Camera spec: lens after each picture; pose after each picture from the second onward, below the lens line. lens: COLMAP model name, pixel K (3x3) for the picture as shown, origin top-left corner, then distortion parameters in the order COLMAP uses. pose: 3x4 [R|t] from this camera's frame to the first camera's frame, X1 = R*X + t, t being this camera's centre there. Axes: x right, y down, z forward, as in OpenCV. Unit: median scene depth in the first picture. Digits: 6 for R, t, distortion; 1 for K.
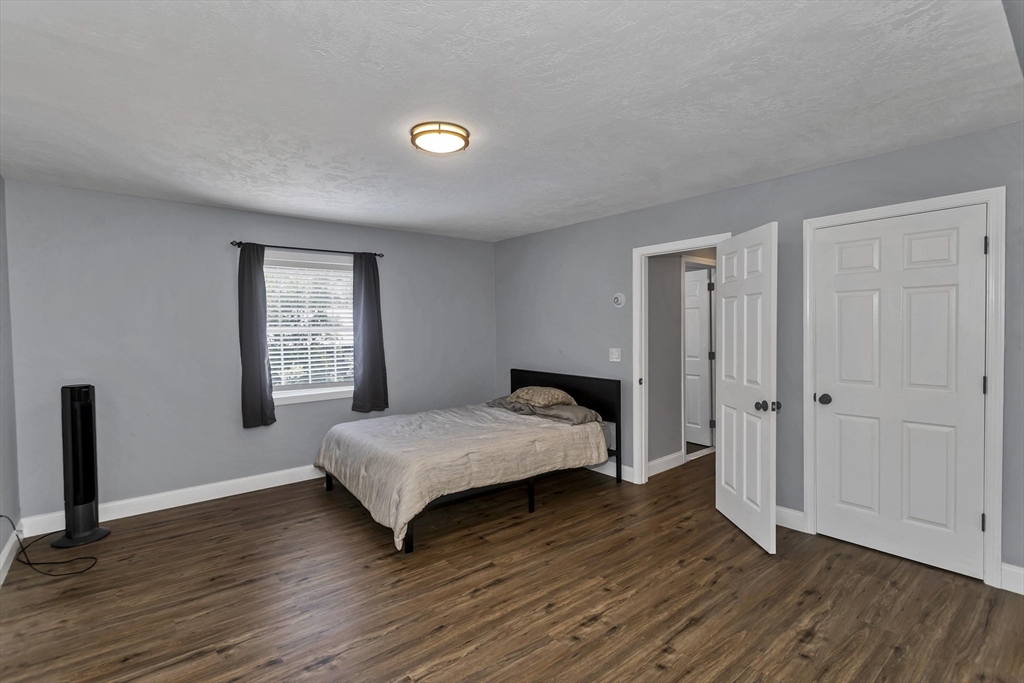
lens RADIAL K [[489.8, 0, 512.4], [0, 489.8, 328.3], [0, 0, 1]] dist [-0.000169, -0.000038]
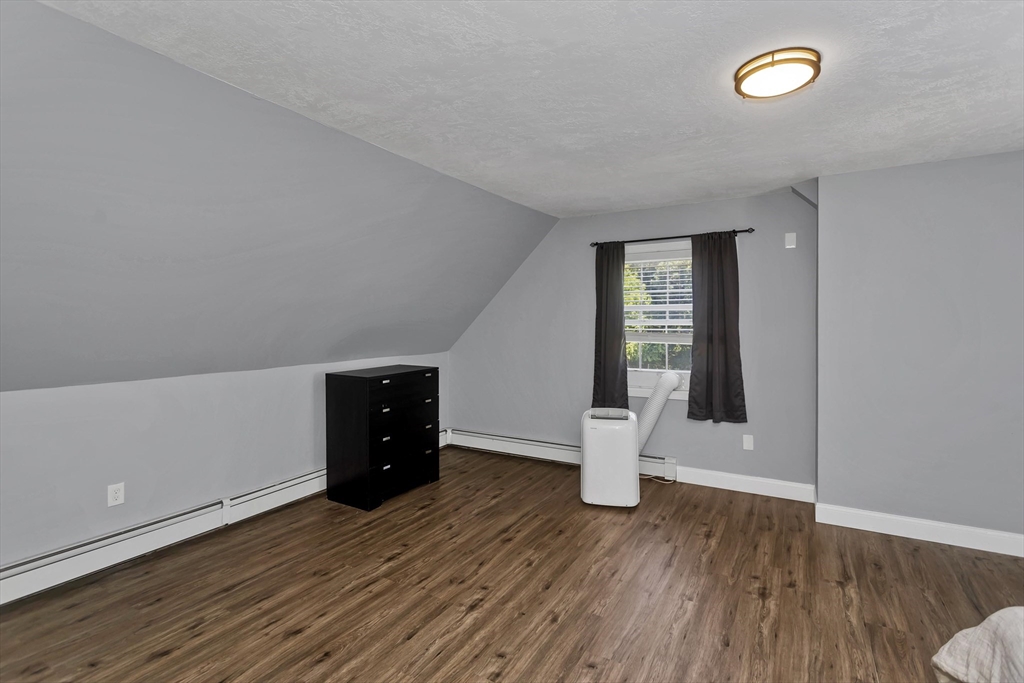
lens RADIAL K [[489.8, 0, 512.4], [0, 489.8, 328.3], [0, 0, 1]] dist [-0.000169, -0.000038]
pose [[-0.938964, 0.019902, -0.343440, 0.595263], [0.013692, 0.999696, 0.020496, -0.016723], [0.343744, 0.014543, -0.938951, 1.883798]]
